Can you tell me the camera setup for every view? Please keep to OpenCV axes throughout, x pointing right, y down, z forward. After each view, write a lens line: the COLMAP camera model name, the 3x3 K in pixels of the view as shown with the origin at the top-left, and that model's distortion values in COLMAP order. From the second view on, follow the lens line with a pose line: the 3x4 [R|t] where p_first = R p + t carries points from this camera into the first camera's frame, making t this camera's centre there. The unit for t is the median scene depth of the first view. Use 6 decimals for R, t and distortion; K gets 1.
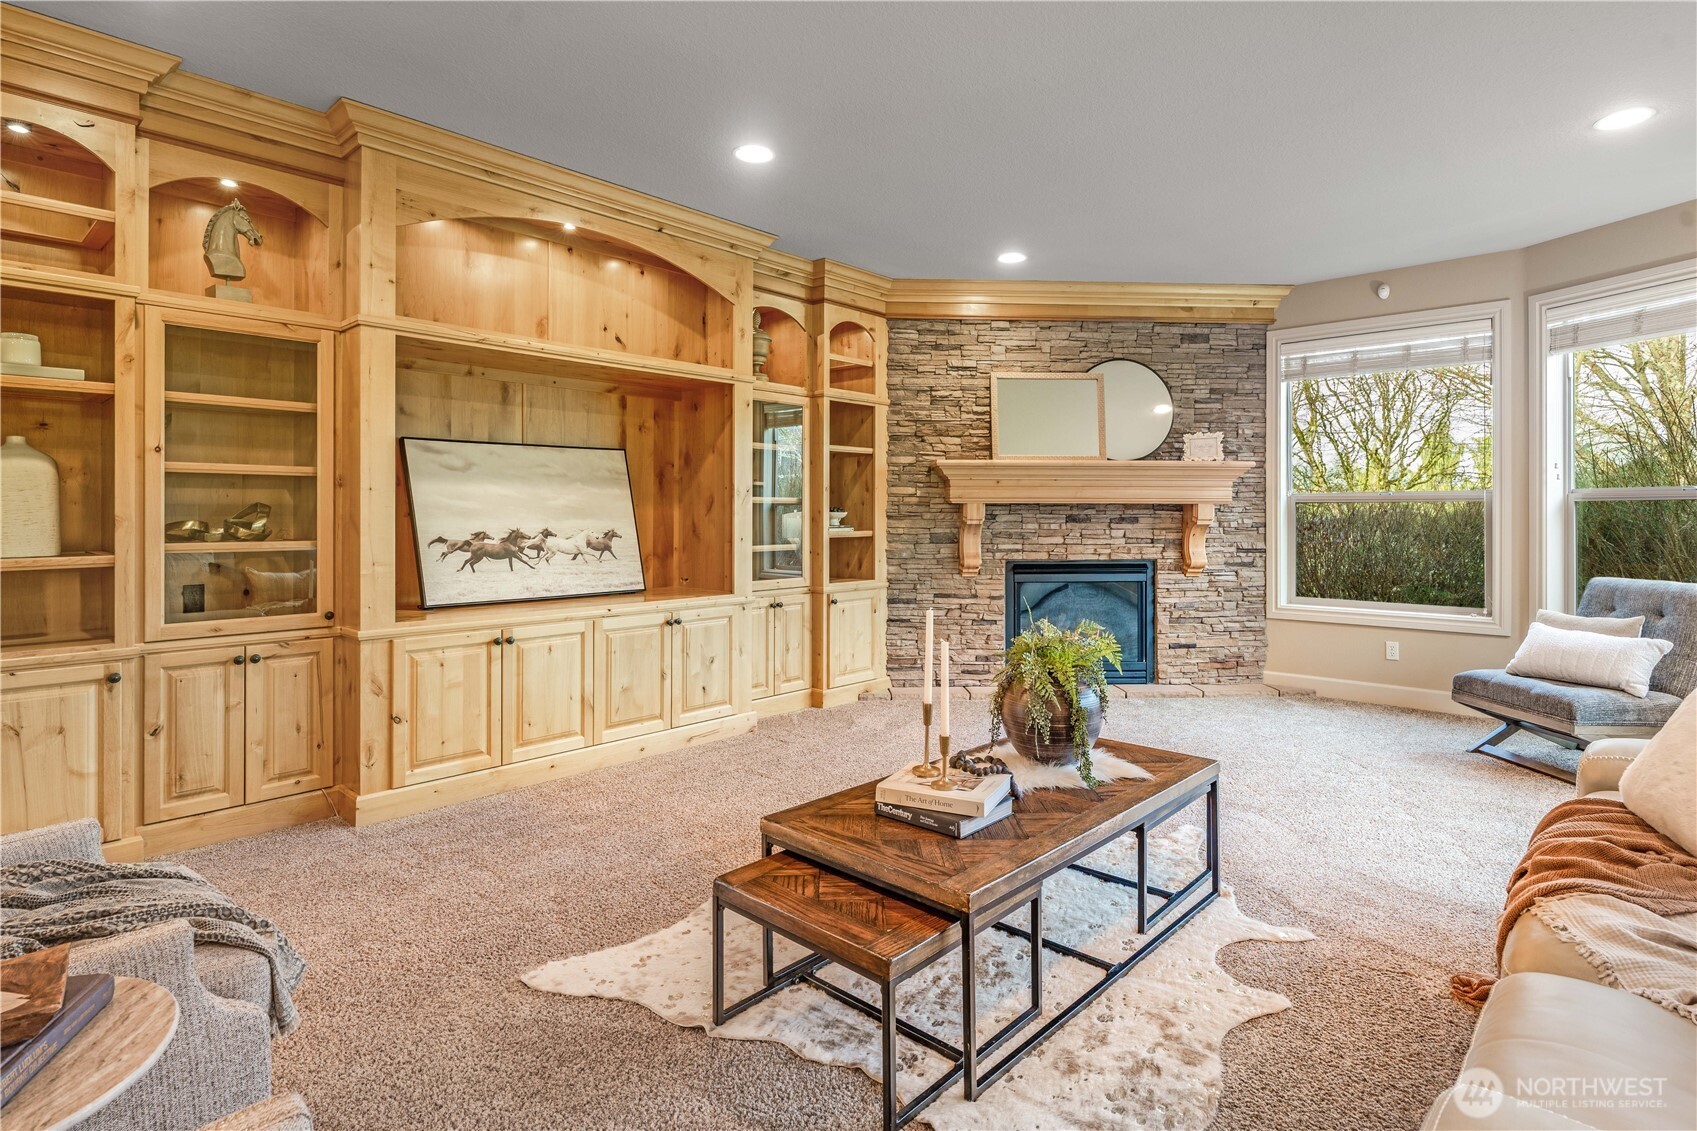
lens RADIAL K [[871.9, 0, 870.3], [0, 871.9, 514.4], [0, 0, 1]] dist [-0.001799, 0.001013]
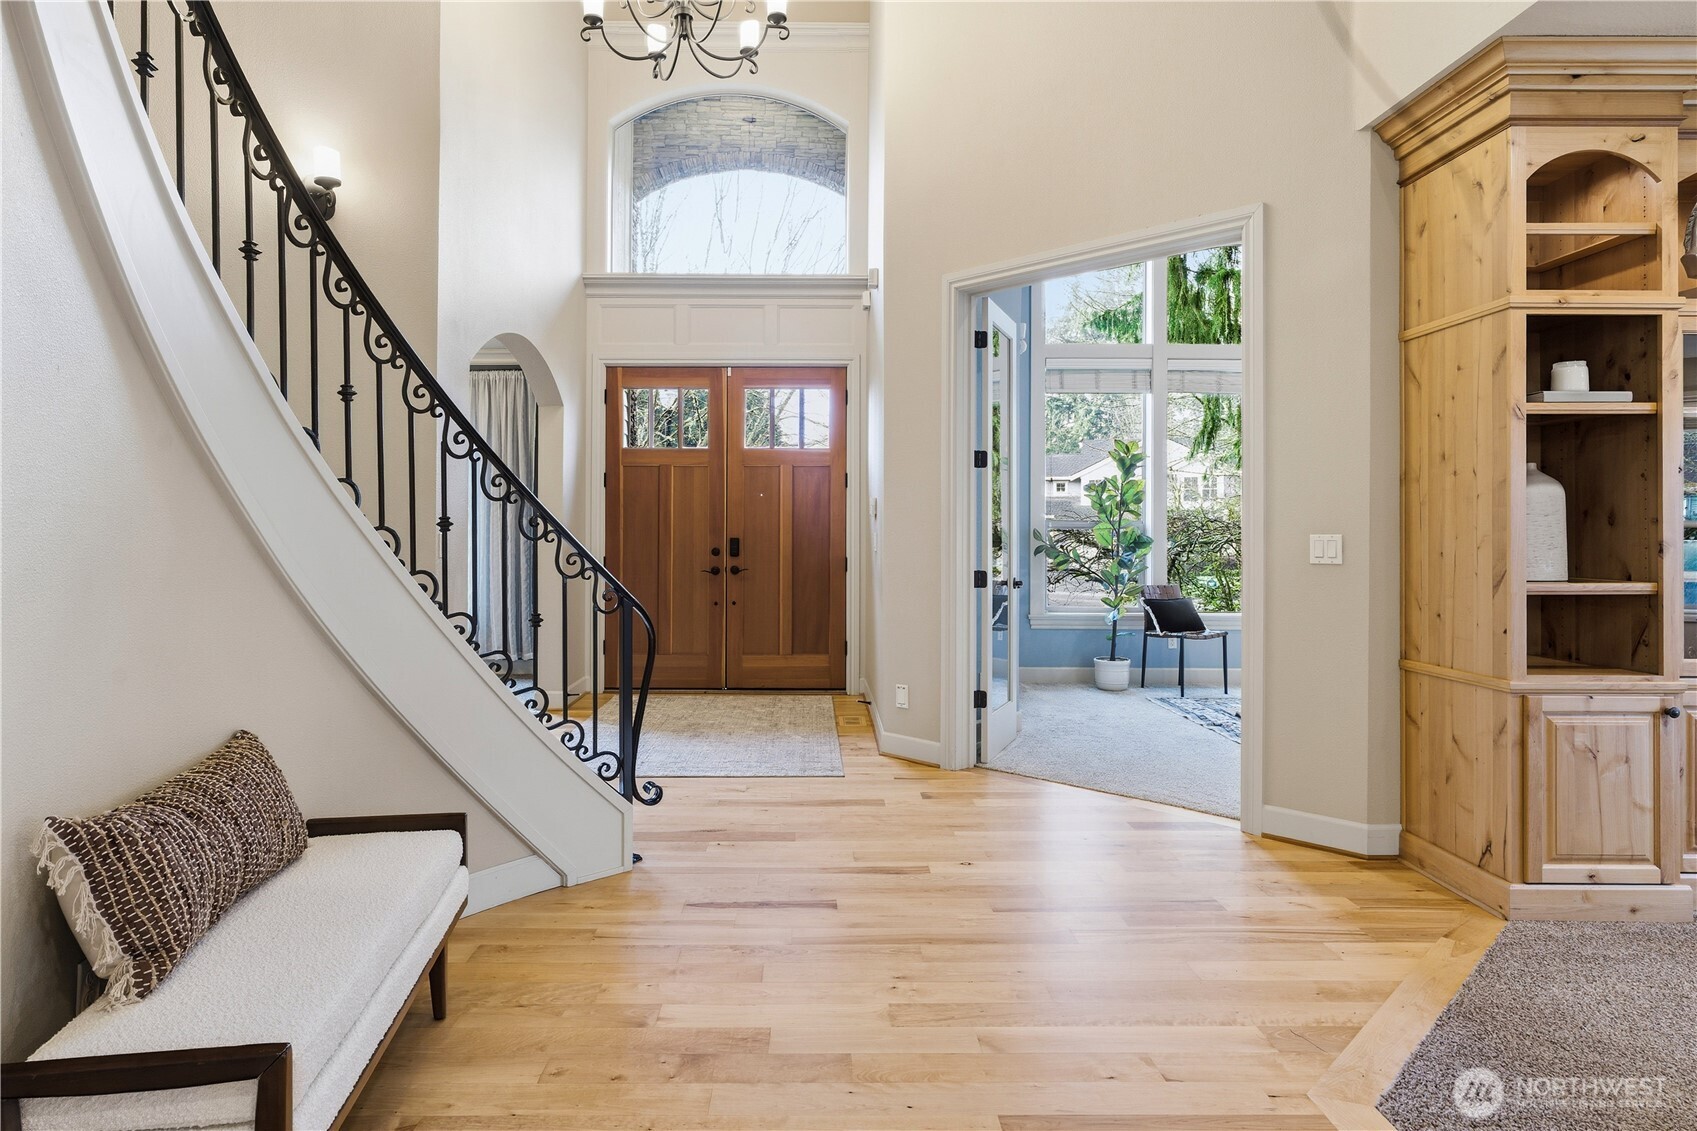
lens RADIAL K [[971.7, 0, 796.5], [0, 971.7, 526.8], [0, 0, 1]] dist [-0.003756, -0.000055]
pose [[0.666030, -0.001928, -0.745923, -0.426530], [-0.005481, 0.999957, -0.007479, -0.000603], [0.745905, 0.009070, 0.665990, -0.246795]]
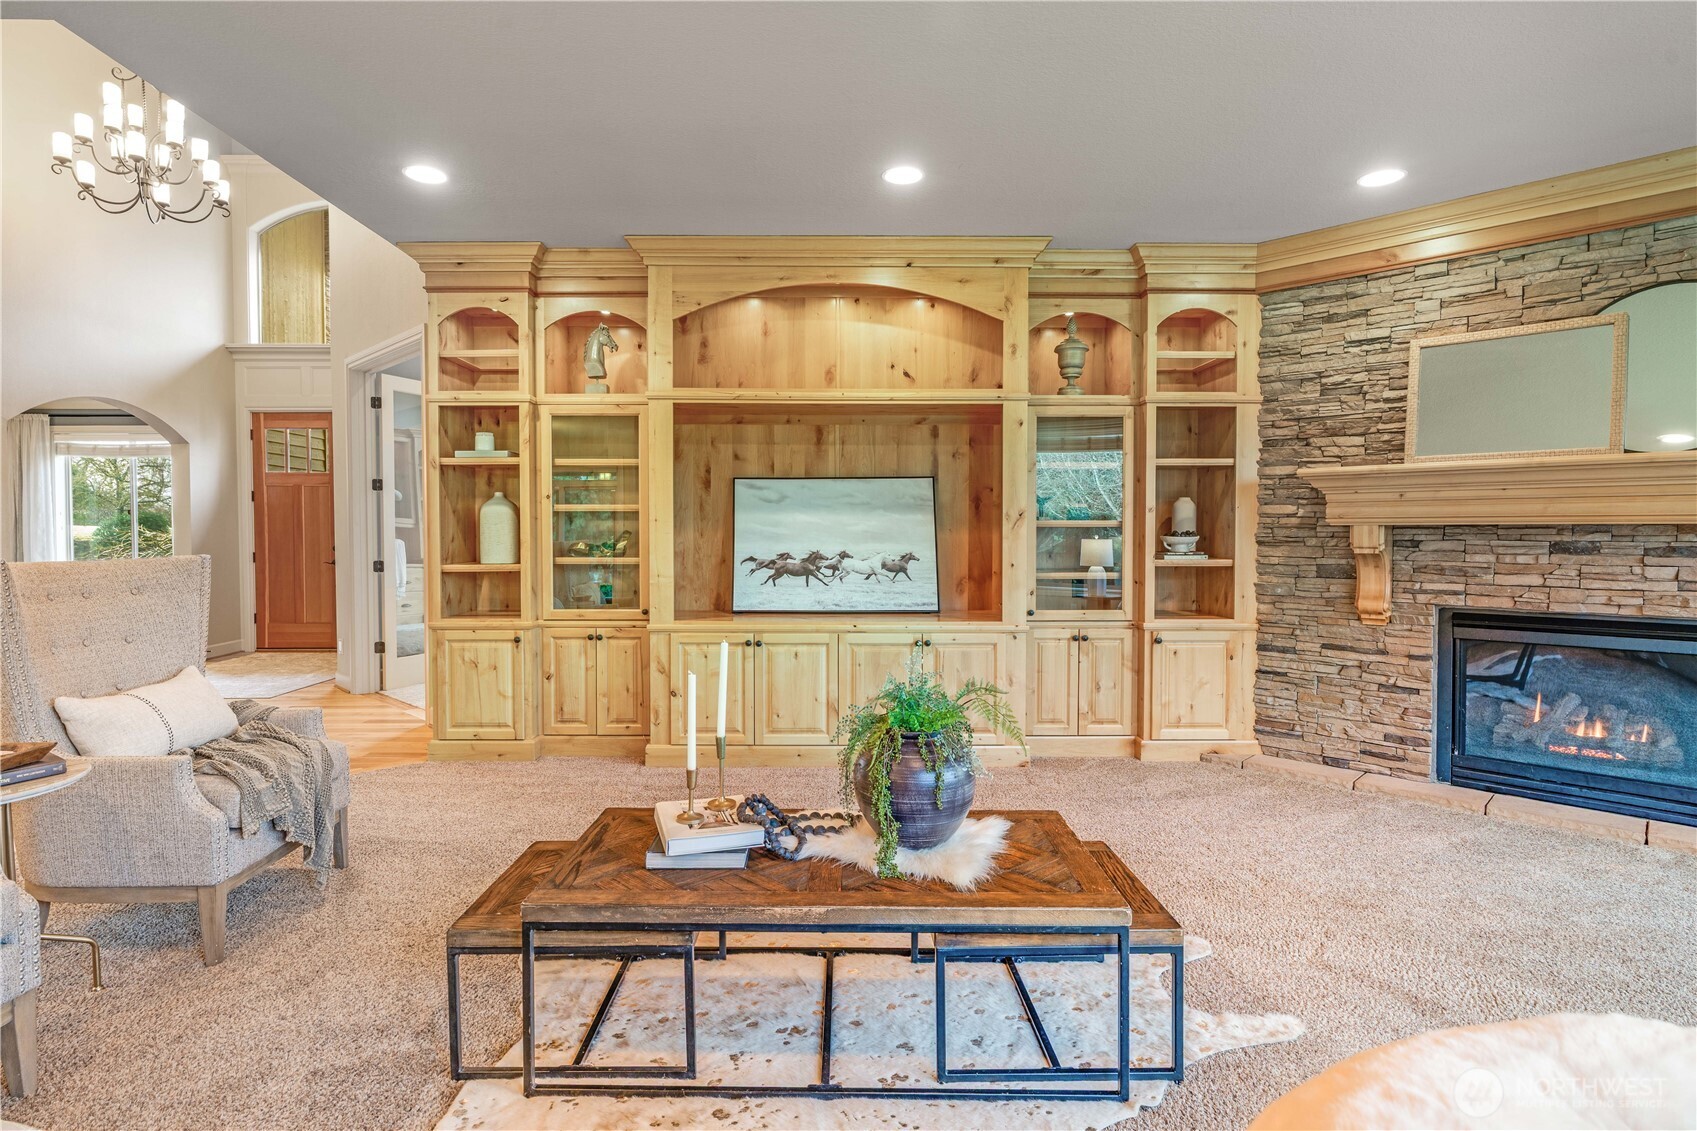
lens RADIAL K [[871.9, 0, 856.4], [0, 871.9, 556.1], [0, 0, 1]] dist [-0.001799, 0.001013]
pose [[0.671107, 0.020985, -0.741064, 0.448880], [-0.001015, 0.999624, 0.027388, -0.007651], [0.741360, -0.017628, 0.670876, 0.228169]]
